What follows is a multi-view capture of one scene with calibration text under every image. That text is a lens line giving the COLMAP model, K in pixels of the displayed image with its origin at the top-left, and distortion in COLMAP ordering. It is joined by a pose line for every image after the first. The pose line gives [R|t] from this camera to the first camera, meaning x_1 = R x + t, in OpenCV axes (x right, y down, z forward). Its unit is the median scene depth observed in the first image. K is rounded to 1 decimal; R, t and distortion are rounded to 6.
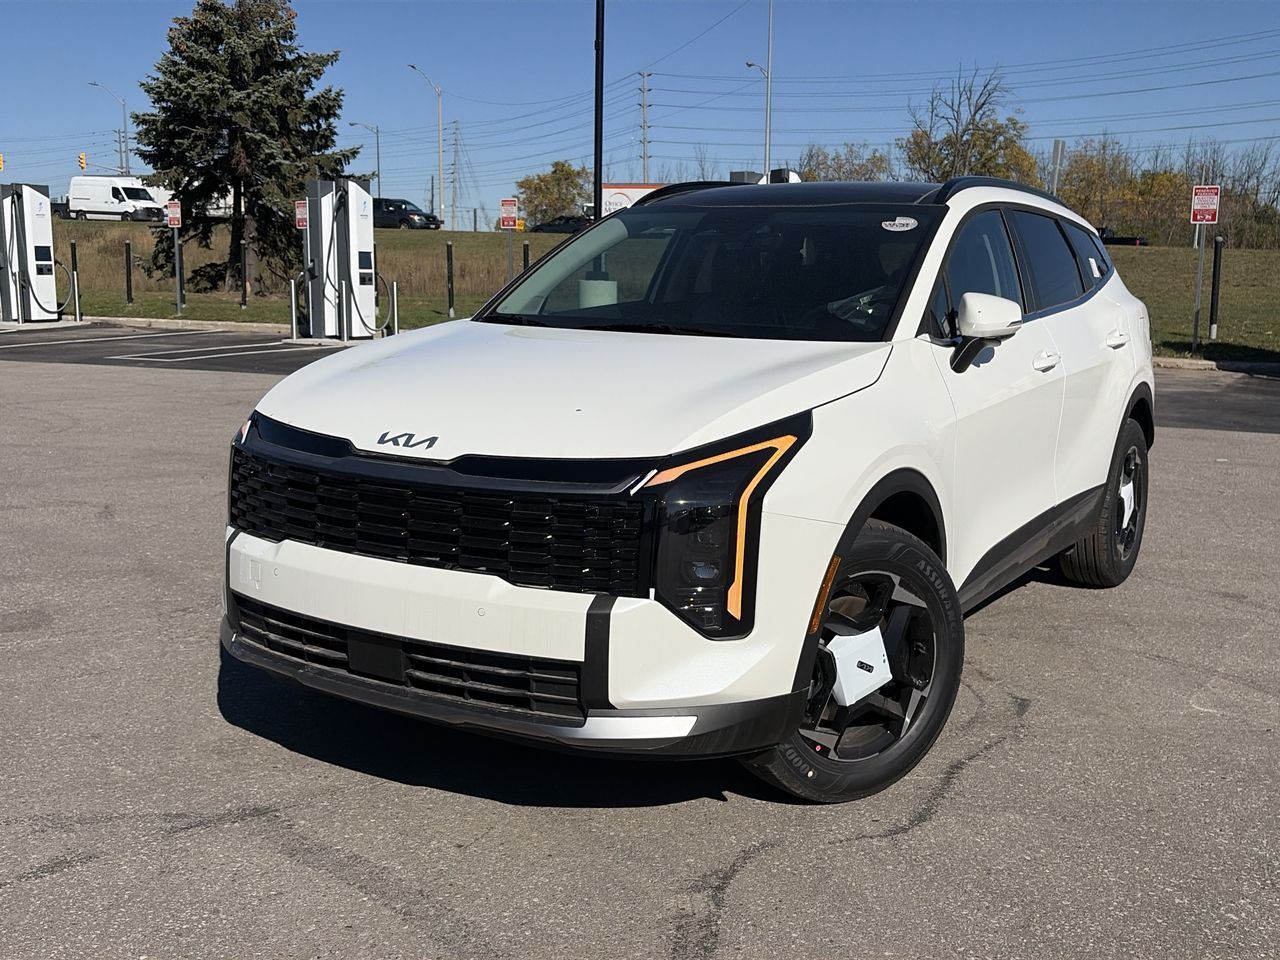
lens RADIAL K [[1334.0, 0, 648.1], [0, 1334.0, 472.7], [0, 0, 1]] dist [0.018647, 0.000000]
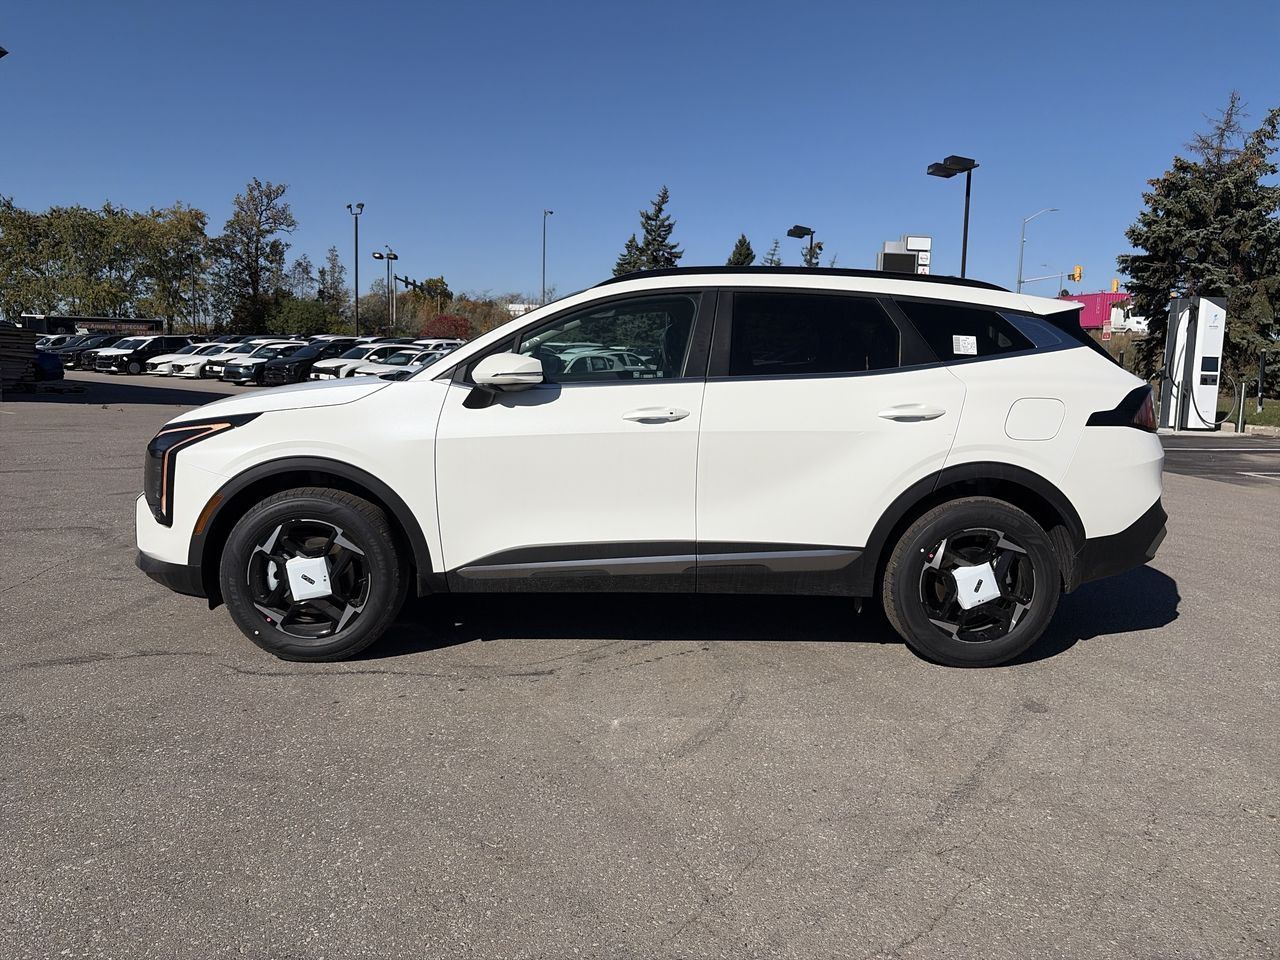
lens RADIAL K [[970.9, 0, 641.1], [0, 970.9, 477.6], [0, 0, 1]] dist [0.035580, -0.021916]
pose [[0.560115, 0.104803, -0.821759, 0.649621], [-0.145285, 0.989018, 0.027108, -0.031739], [0.815575, 0.104206, 0.569191, 0.317183]]
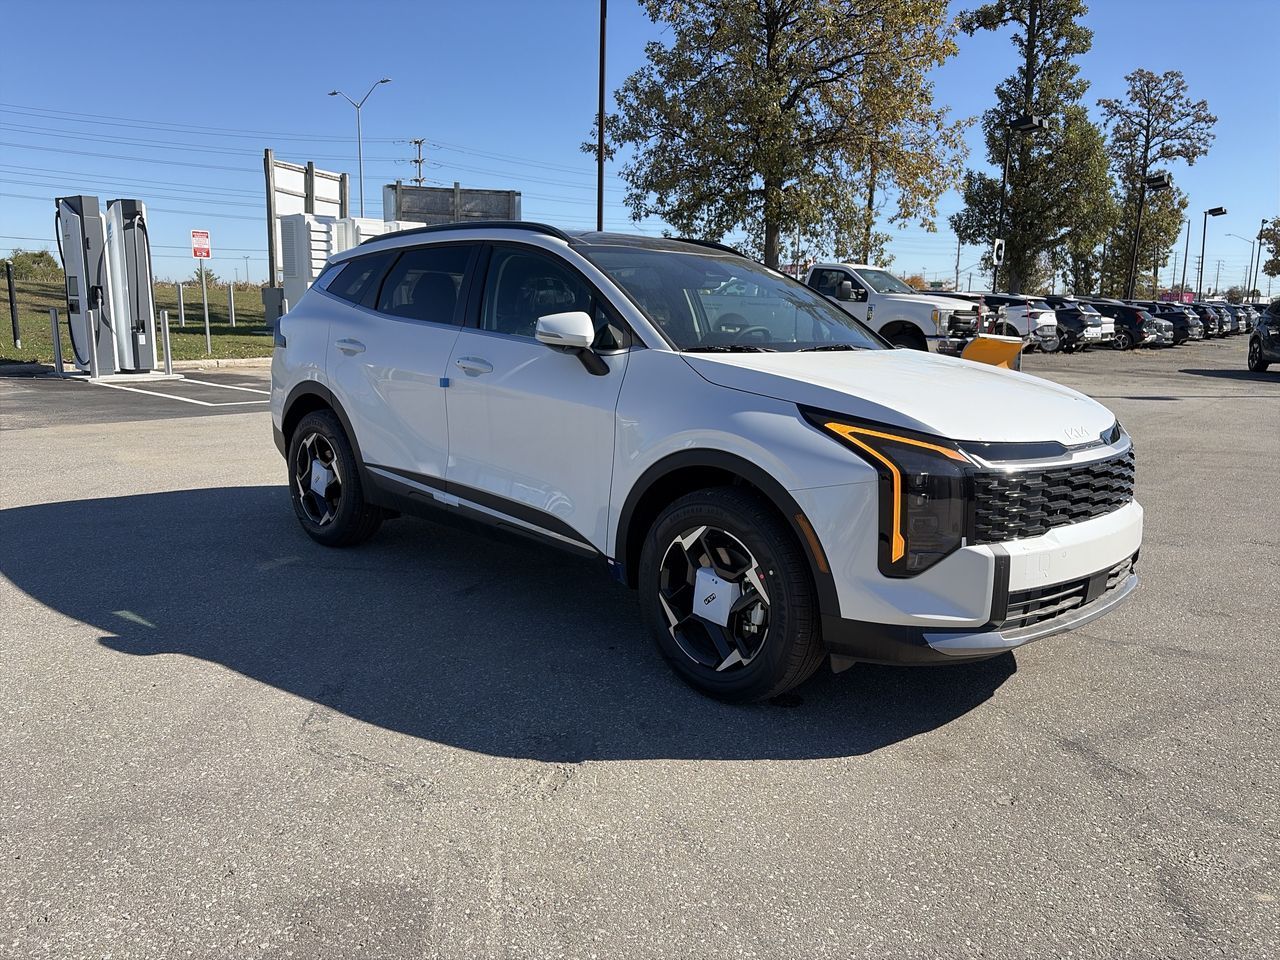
lens RADIAL K [[970.9, 0, 637.1], [0, 970.9, 484.3], [0, 0, 1]] dist [0.035580, -0.021916]
pose [[0.233247, -0.184494, 0.954755, -0.570713], [0.134340, 0.978536, 0.156270, -0.086582], [-0.963093, 0.091812, 0.253025, 0.532379]]
